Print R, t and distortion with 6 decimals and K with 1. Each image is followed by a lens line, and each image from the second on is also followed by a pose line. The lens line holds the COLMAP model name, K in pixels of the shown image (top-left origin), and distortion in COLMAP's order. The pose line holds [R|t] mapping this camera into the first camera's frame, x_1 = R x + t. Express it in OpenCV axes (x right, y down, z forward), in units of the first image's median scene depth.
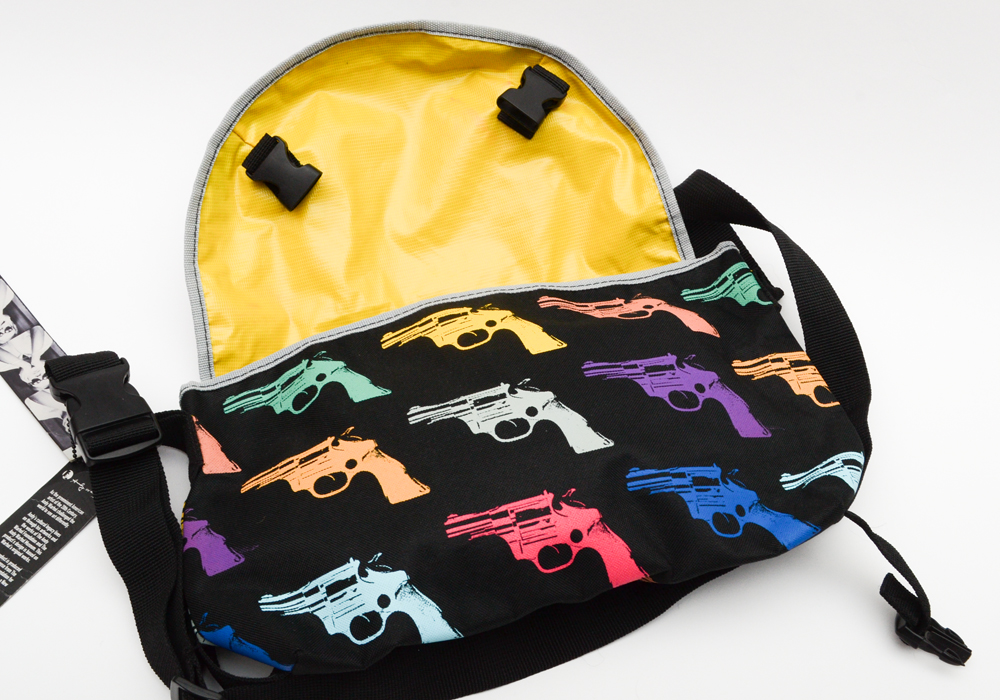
lens RADIAL K [[1331.5, 0, 494.7], [0, 1331.5, 353.2], [0, 0, 1]] dist [-0.047700, 0.000000]
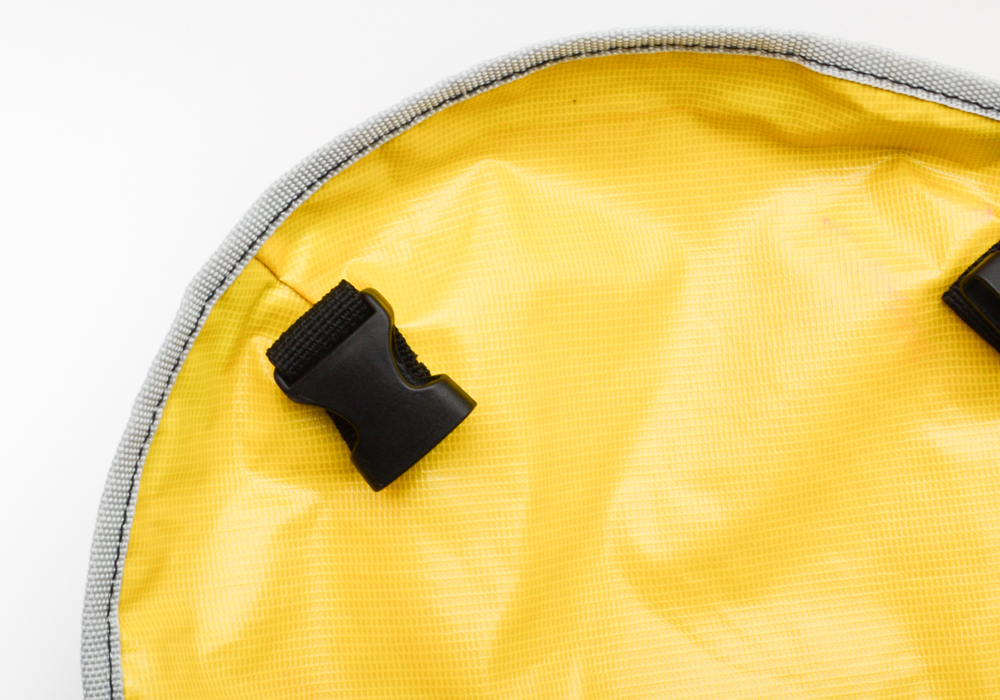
lens RADIAL K [[2461.9, 0, 501.9], [0, 2461.9, 347.1], [0, 0, 1]] dist [0.049877, 0.000000]
pose [[0.989256, 0.145772, 0.011126, -0.132459], [-0.146192, 0.985832, 0.082237, -0.209591], [0.001019, -0.082980, 0.996551, 0.307744]]
